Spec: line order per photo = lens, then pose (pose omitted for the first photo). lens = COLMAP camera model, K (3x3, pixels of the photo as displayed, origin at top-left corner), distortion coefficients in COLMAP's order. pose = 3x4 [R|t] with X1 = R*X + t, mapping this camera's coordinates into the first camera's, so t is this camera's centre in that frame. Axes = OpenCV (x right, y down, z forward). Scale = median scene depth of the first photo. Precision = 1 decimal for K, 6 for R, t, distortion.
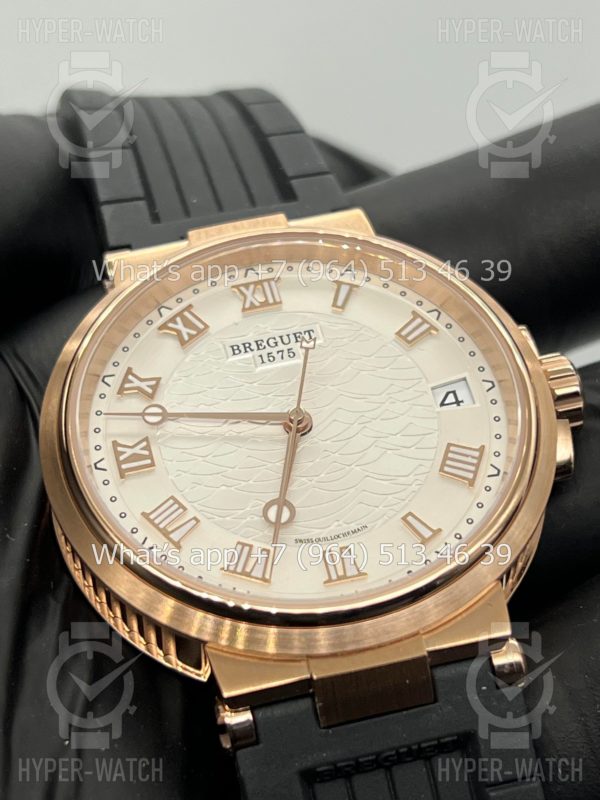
lens RADIAL K [[1881.4, 0, 301.1], [0, 1881.4, 398.0], [0, 0, 1]] dist [0.069788, 0.000000]
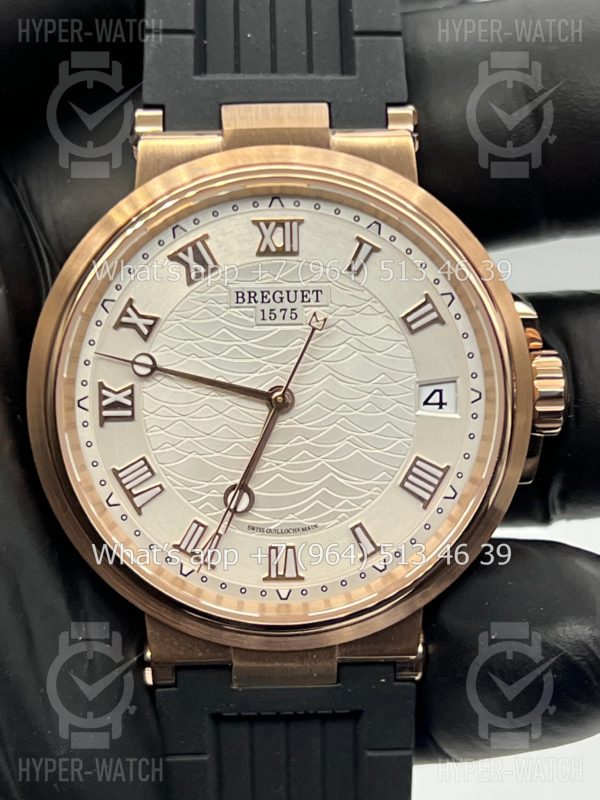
lens RADIAL K [[1881.4, 0, 286.2], [0, 1881.4, 386.2], [0, 0, 1]] dist [0.069788, 0.000000]
pose [[0.972811, 0.228123, 0.039990, -0.040745], [-0.205188, 0.768839, 0.605627, -0.604290], [0.107412, -0.597366, 0.794743, 0.192224]]
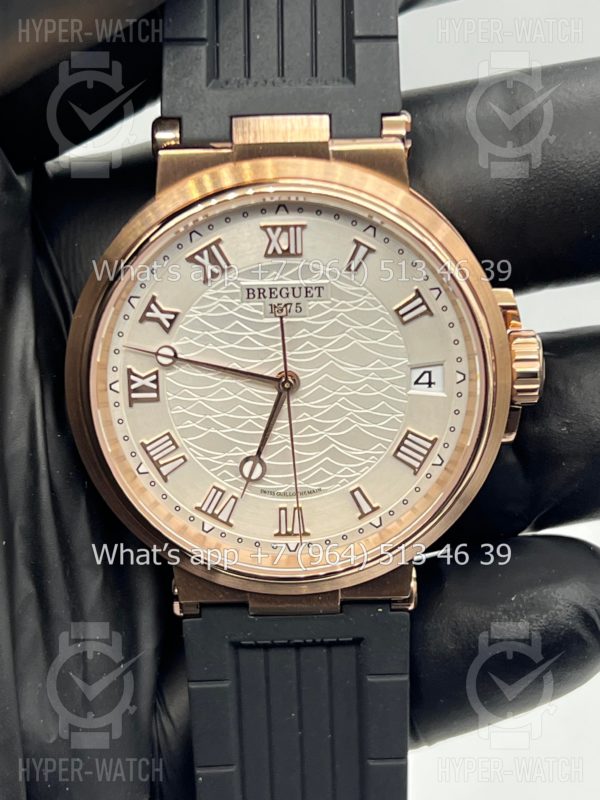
lens RADIAL K [[1881.4, 0, 303.5], [0, 1881.4, 398.4], [0, 0, 1]] dist [0.069788, 0.000000]
pose [[0.975344, 0.215101, 0.049351, -0.046739], [-0.181254, 0.653193, 0.735178, -0.823971], [0.125902, -0.725997, 0.676075, 0.209794]]
